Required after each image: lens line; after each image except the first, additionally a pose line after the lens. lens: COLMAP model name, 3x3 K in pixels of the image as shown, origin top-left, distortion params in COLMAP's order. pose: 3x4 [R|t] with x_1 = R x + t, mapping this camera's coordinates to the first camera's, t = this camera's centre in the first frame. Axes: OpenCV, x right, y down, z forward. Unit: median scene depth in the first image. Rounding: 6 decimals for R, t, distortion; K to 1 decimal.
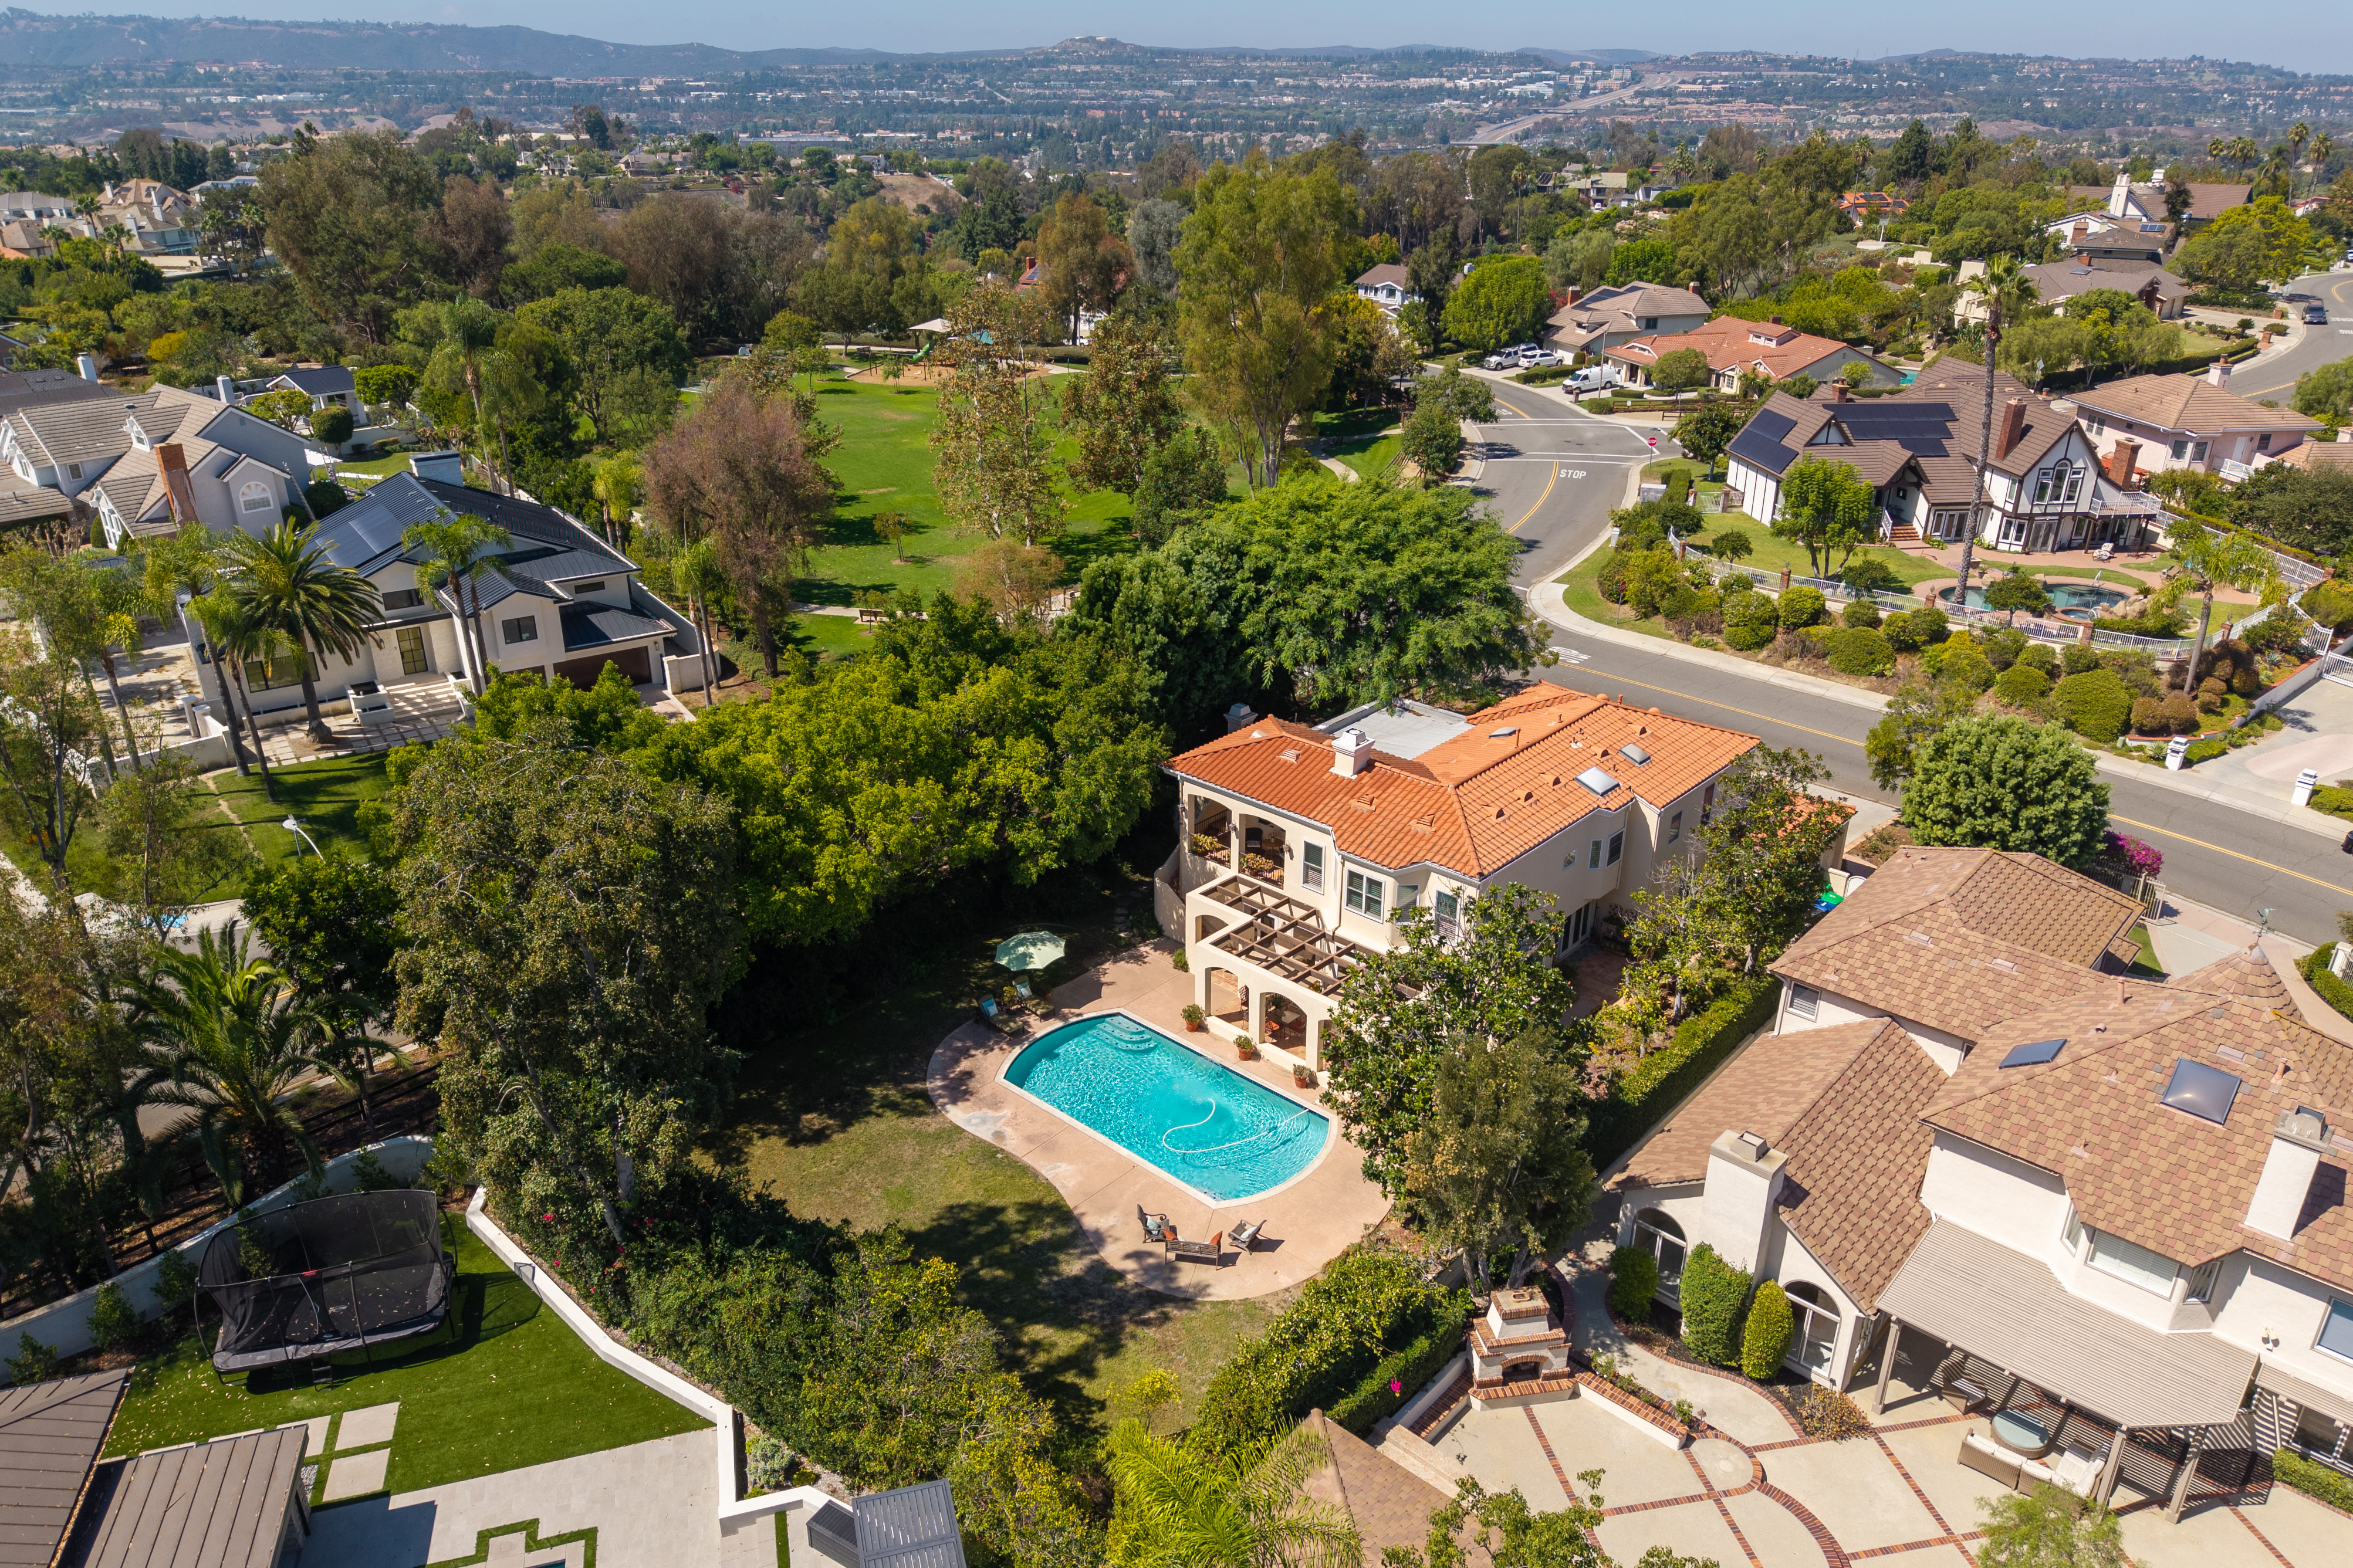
lens RADIAL K [[1635.2, 0, 1177.7], [0, 1635.2, 903.6], [0, 0, 1]] dist [0.003281, 0.000392]
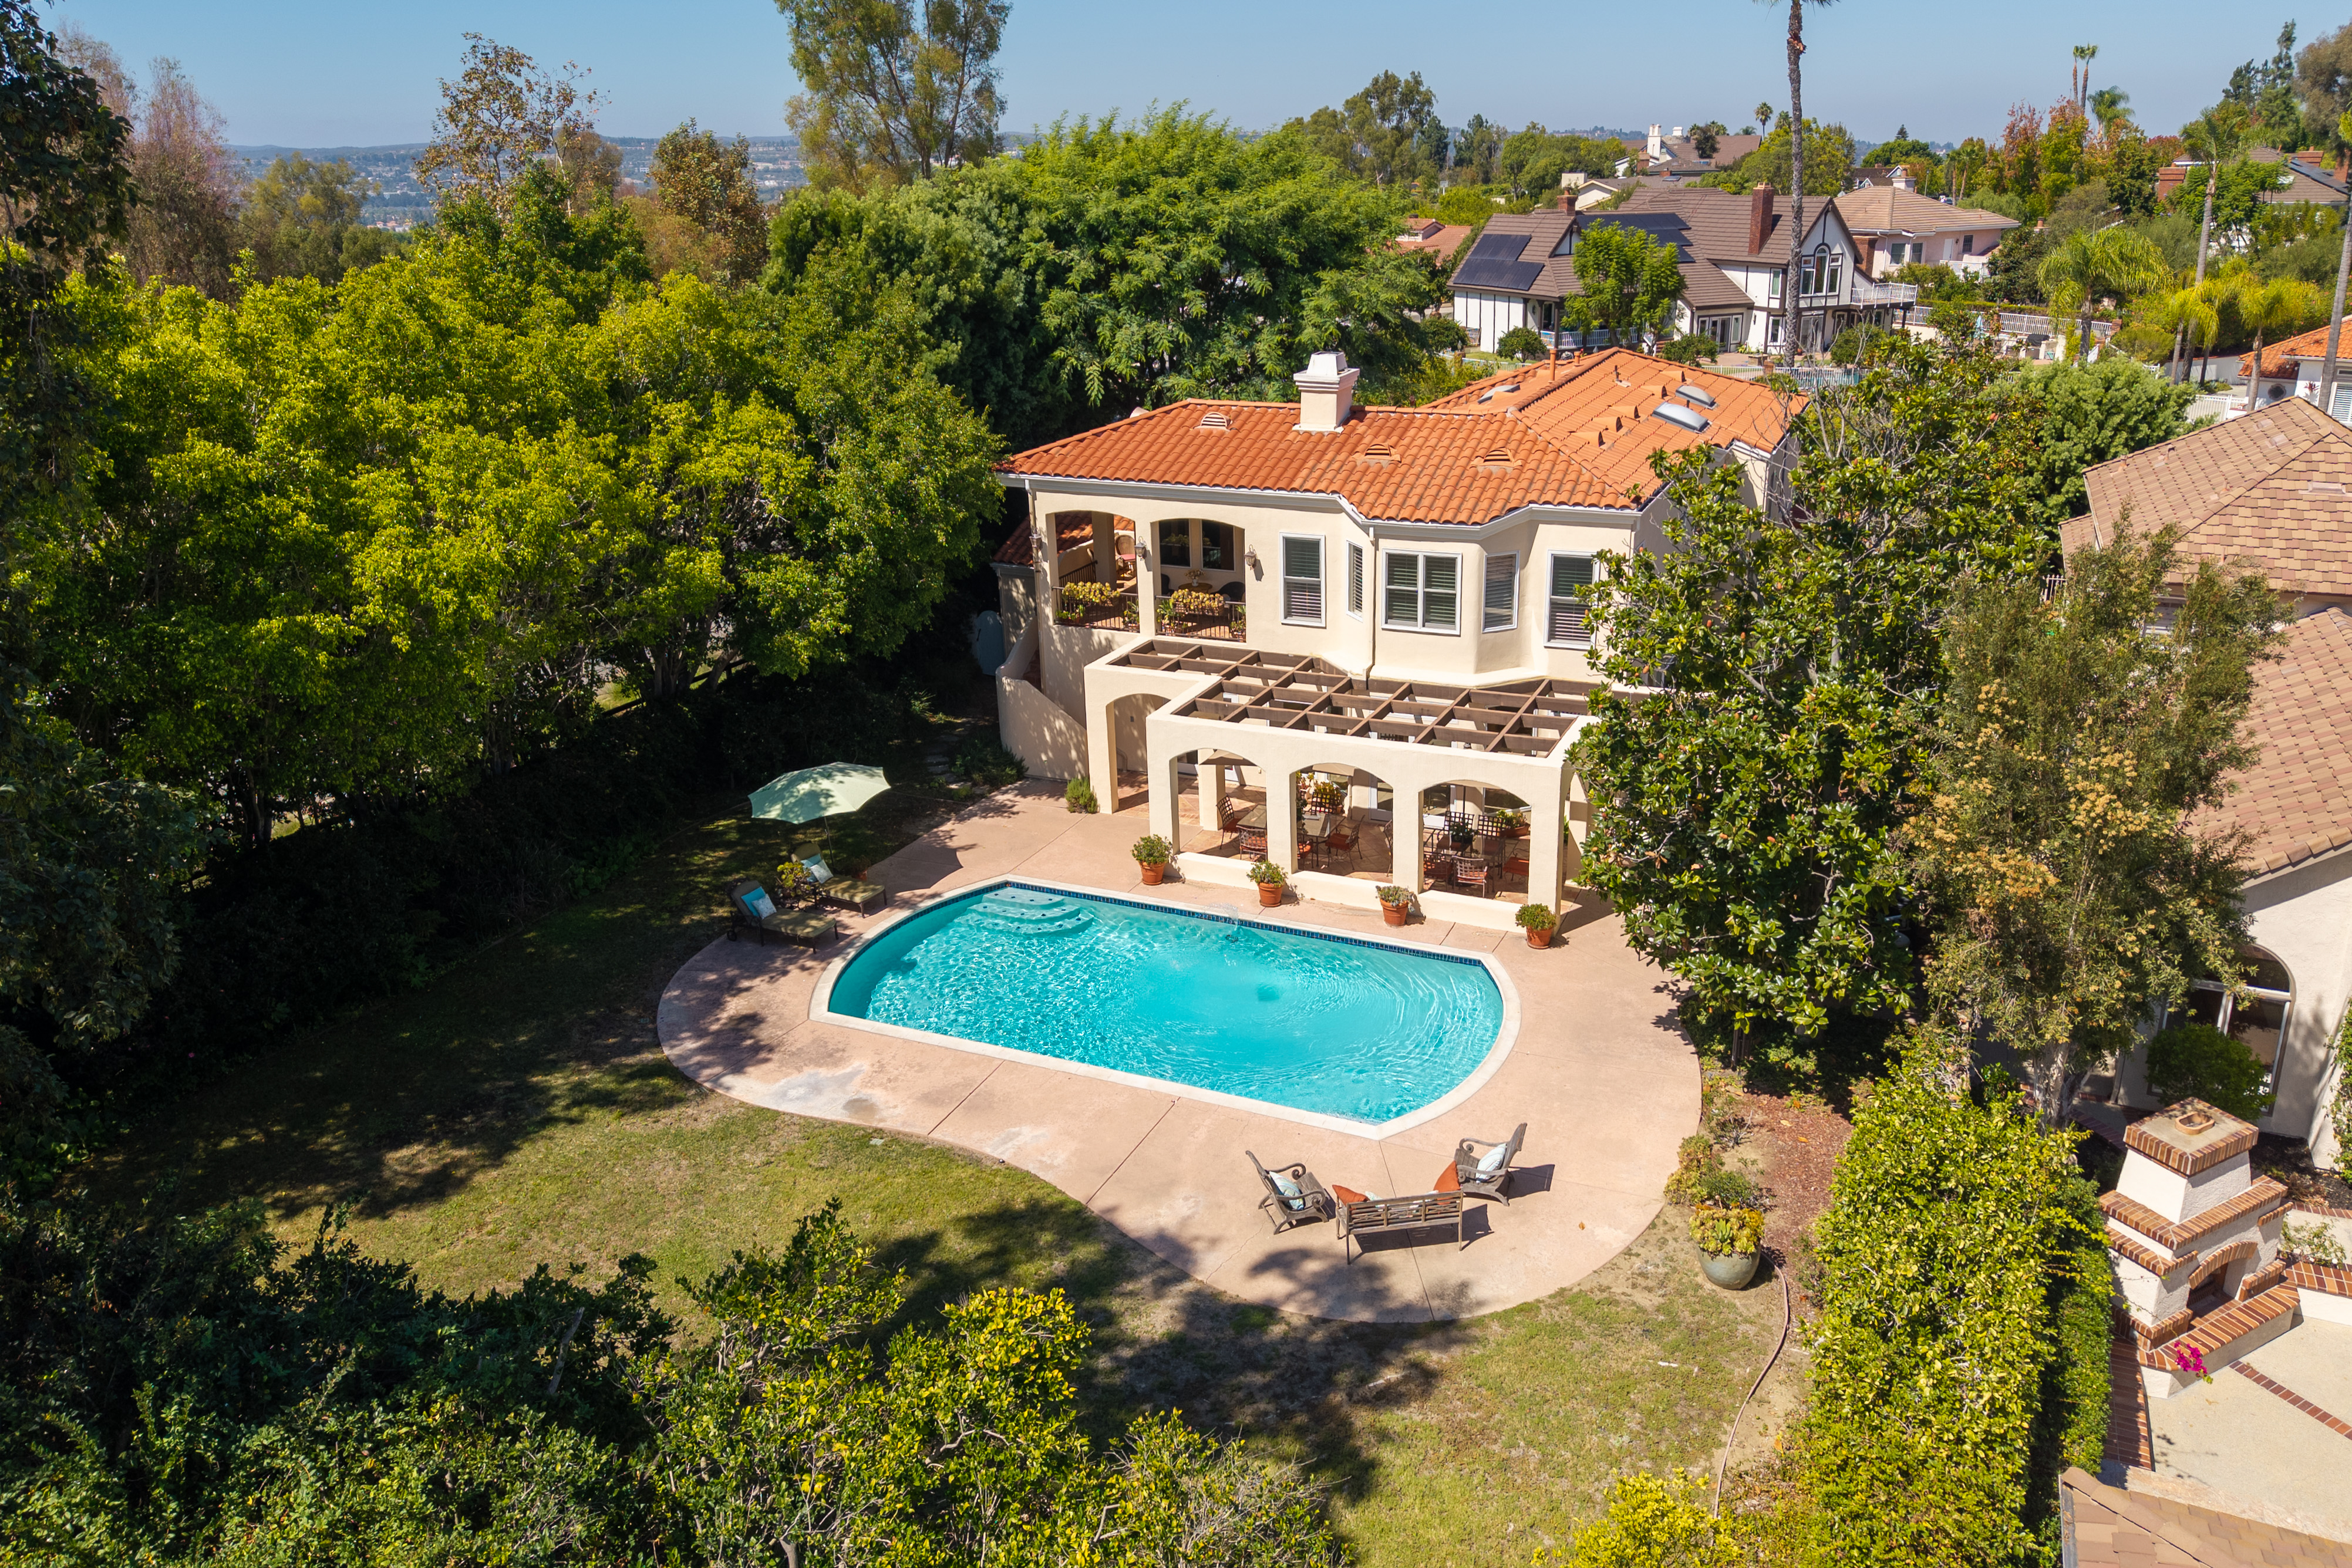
lens RADIAL K [[1652.8, 0, 1281.4], [0, 1652.8, 833.5], [0, 0, 1]] dist [0.091959, -0.213095]
pose [[0.938606, -0.137511, 0.316402, -0.126384], [0.171550, 0.981738, -0.082231, 0.115759], [-0.299316, 0.131461, 0.945055, 0.467761]]
